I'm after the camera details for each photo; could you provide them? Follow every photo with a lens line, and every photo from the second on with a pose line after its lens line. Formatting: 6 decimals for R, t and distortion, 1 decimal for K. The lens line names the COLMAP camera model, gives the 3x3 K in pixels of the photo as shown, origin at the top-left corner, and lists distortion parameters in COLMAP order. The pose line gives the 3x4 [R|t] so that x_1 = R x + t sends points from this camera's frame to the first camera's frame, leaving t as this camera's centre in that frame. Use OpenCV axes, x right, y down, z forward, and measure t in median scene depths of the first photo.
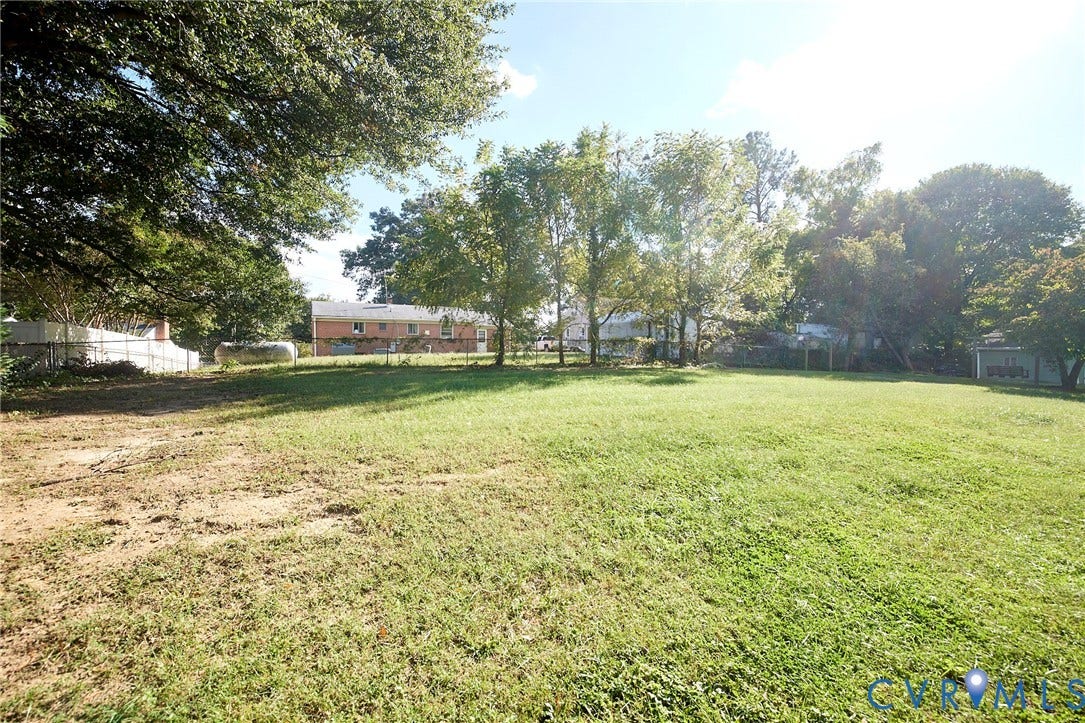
lens RADIAL K [[466.8, 0, 534.9], [0, 466.8, 358.0], [0, 0, 1]] dist [0.002631, 0.000196]
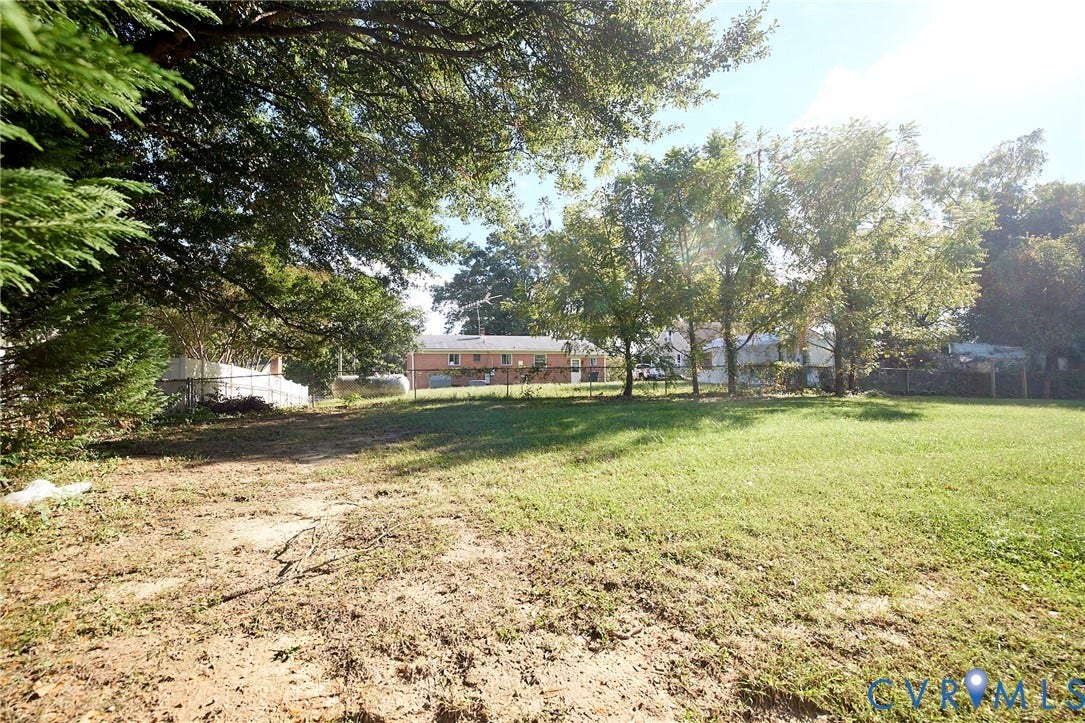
lens RADIAL K [[466.8, 0, 534.9], [0, 466.8, 358.0], [0, 0, 1]] dist [0.002631, 0.000196]
pose [[0.988633, -0.023699, -0.148471, -0.118111], [0.014010, 0.997724, -0.065965, -0.000548], [0.149697, 0.063135, 0.986714, 0.093138]]
